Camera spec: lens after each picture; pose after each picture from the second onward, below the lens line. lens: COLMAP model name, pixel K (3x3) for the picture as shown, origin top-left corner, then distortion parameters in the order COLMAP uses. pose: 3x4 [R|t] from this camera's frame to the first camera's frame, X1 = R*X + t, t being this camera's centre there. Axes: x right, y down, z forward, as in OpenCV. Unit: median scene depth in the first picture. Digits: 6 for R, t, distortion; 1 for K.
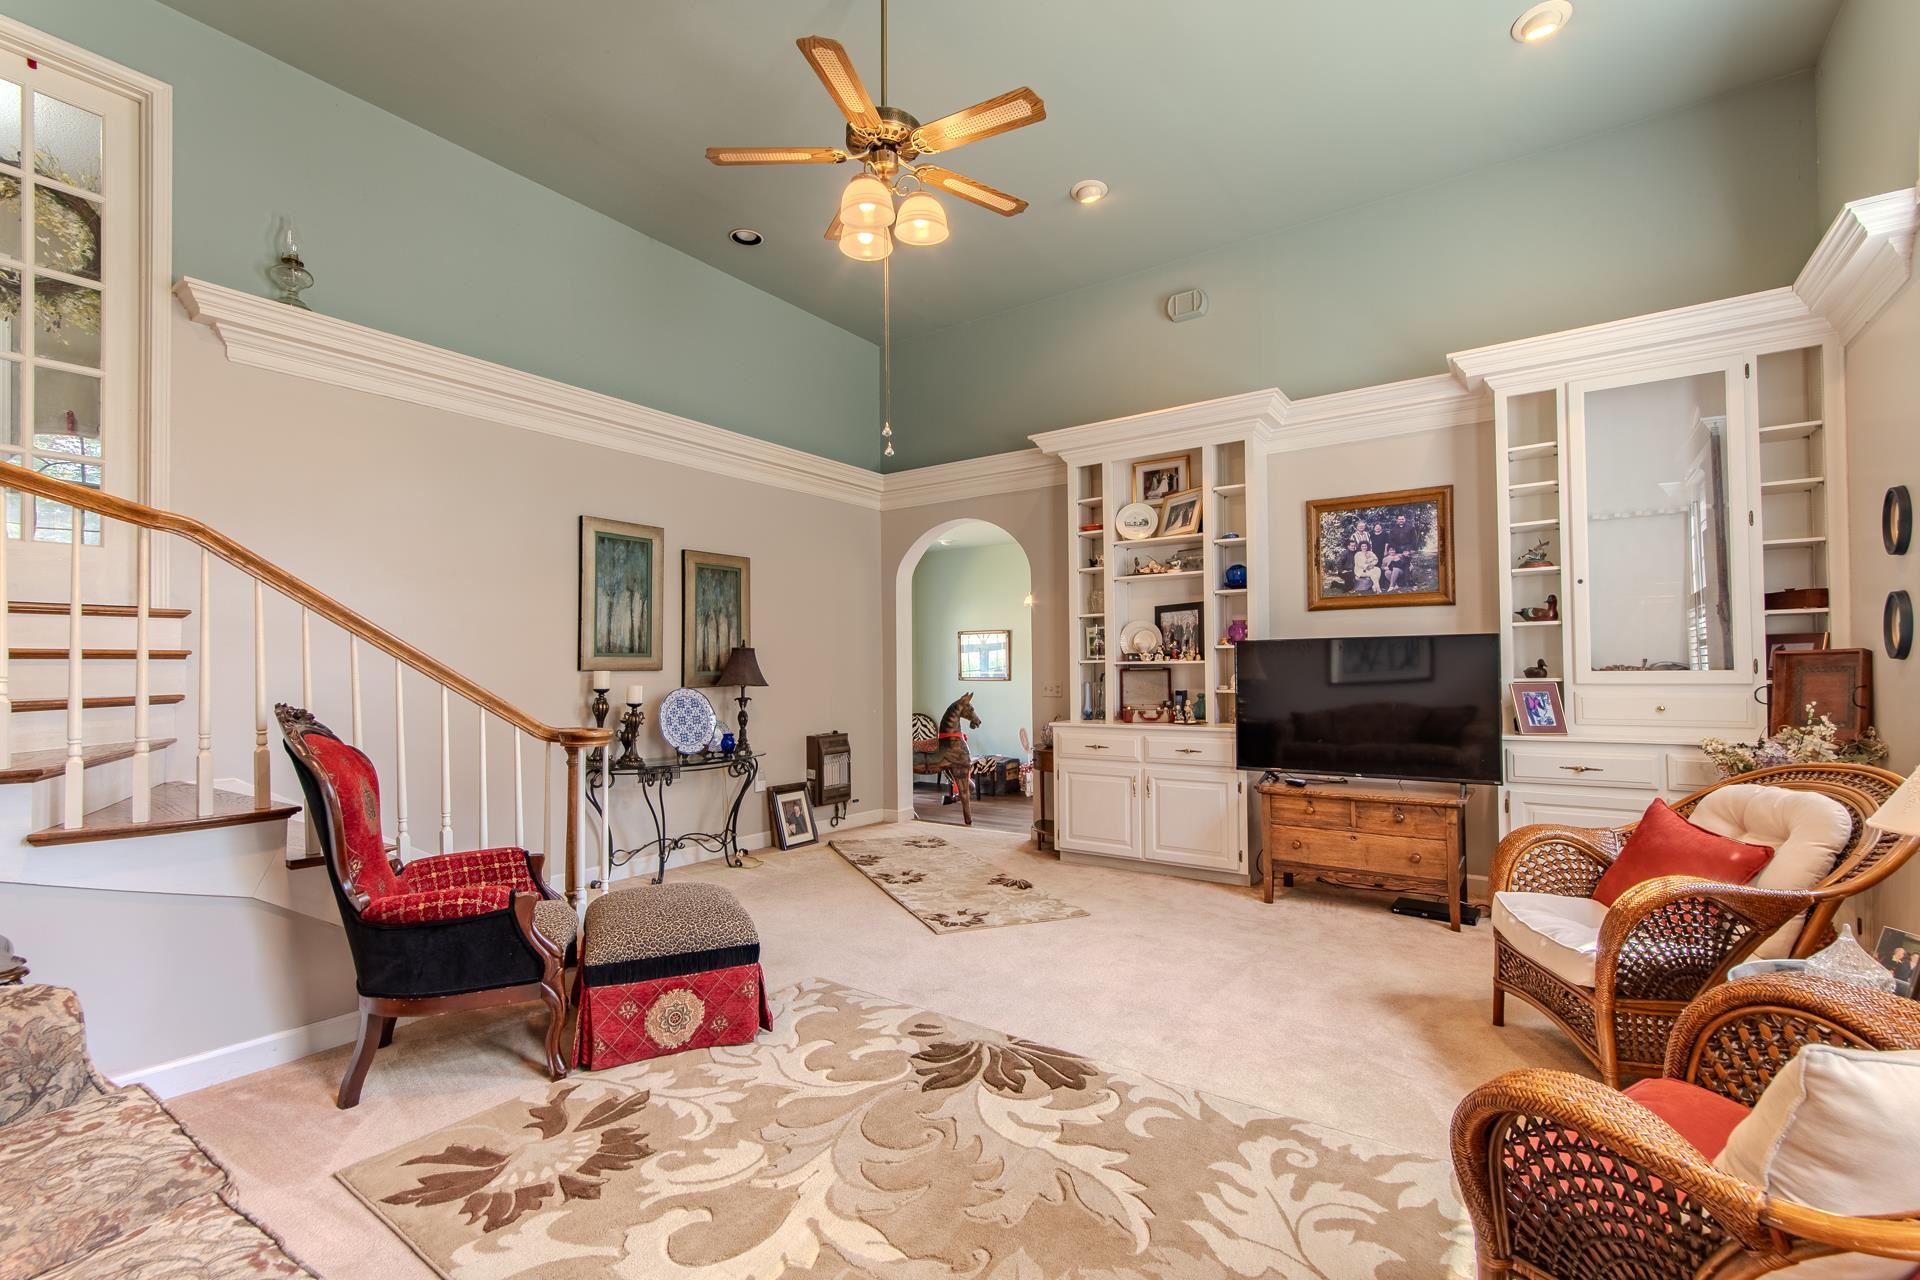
lens RADIAL K [[847.5, 0, 948.8], [0, 847.5, 653.1], [0, 0, 1]] dist [-0.005124, 0.000812]
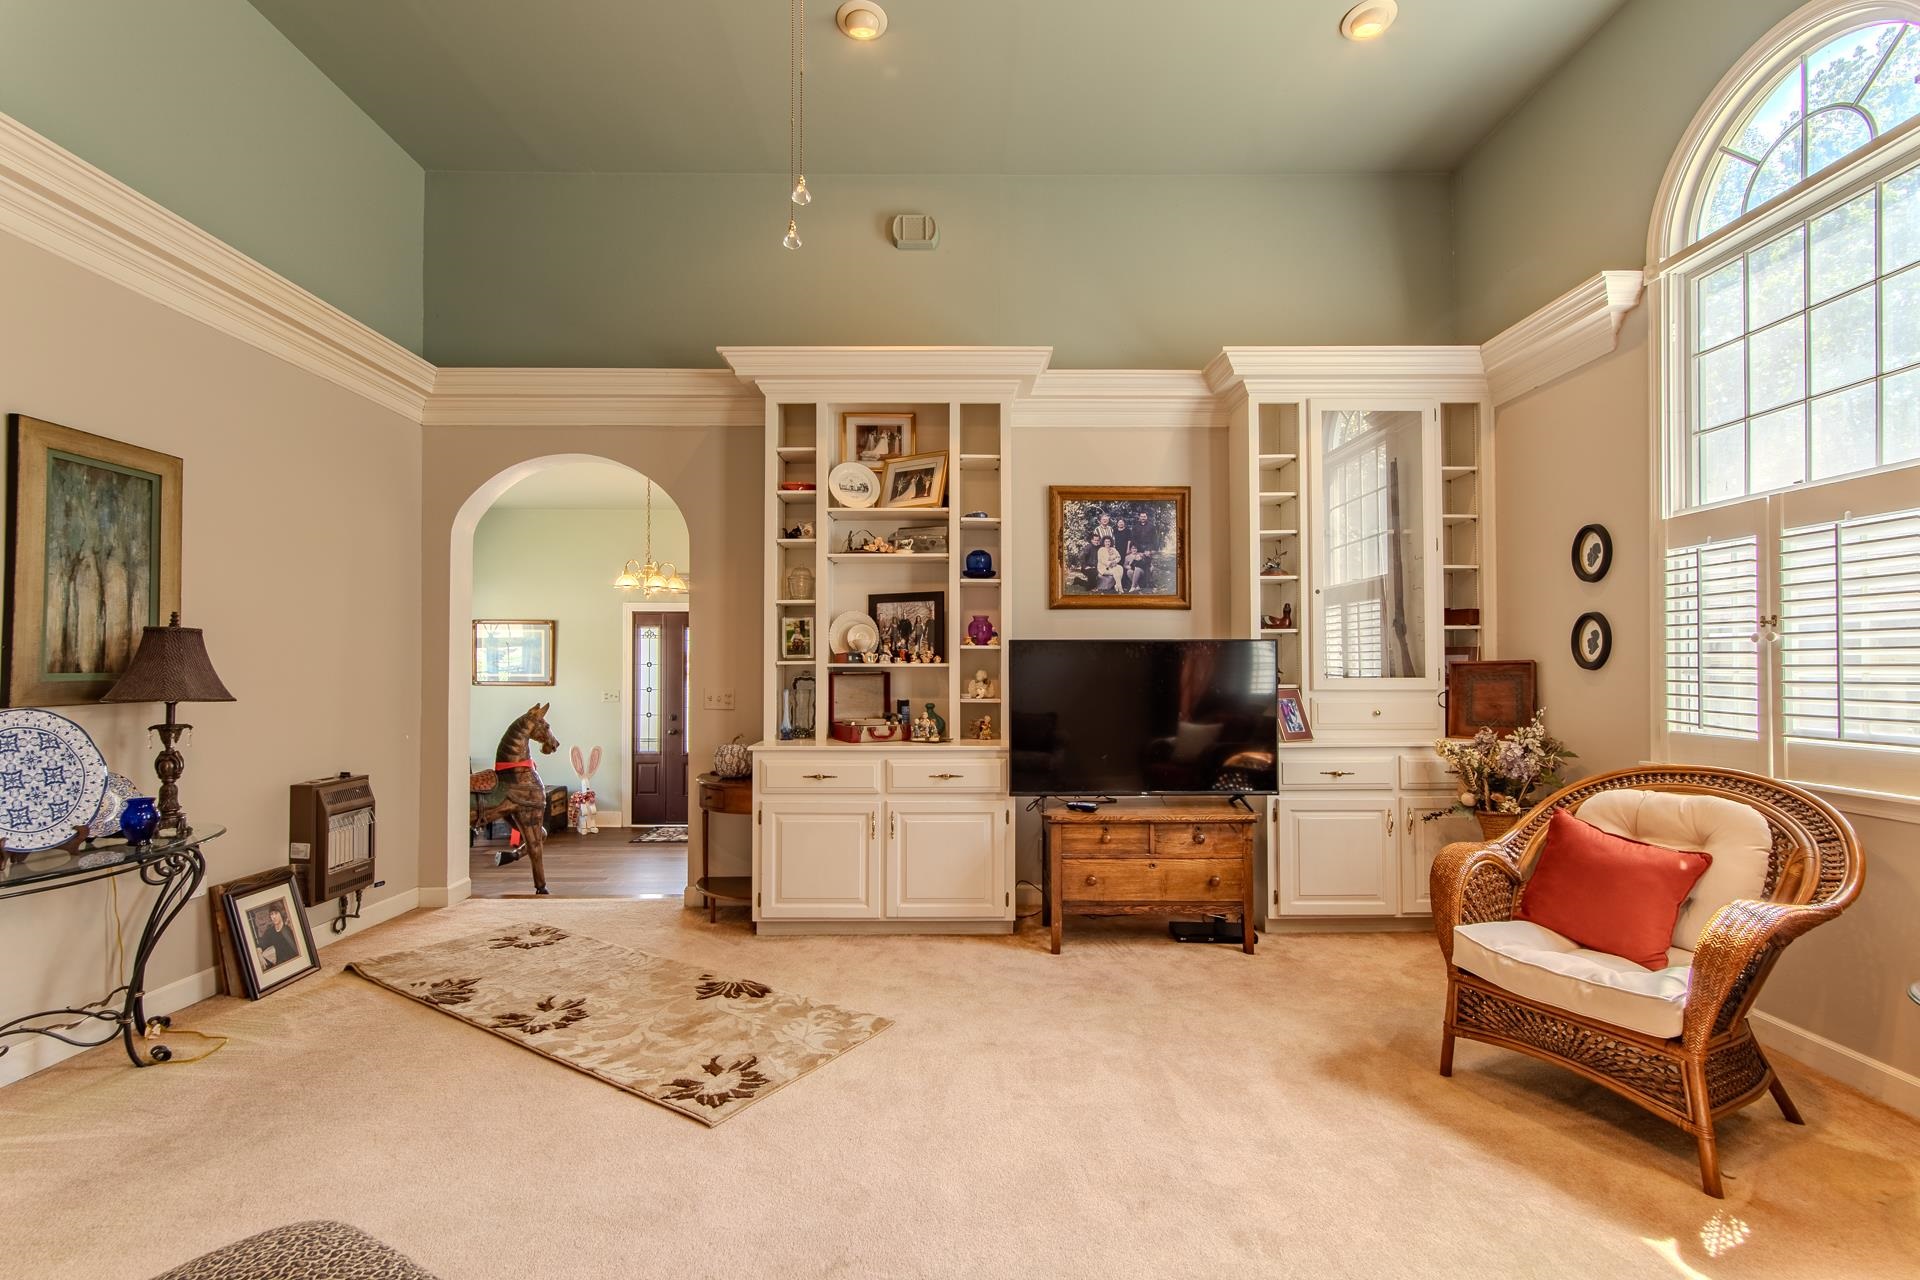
lens RADIAL K [[847.5, 0, 964.9], [0, 847.5, 653.7], [0, 0, 1]] dist [-0.005124, 0.000812]
pose [[0.807904, 0.018426, 0.589025, -0.174850], [-0.017560, 0.999820, -0.007190, 0.005217], [-0.589052, -0.004534, 0.808083, 0.337873]]
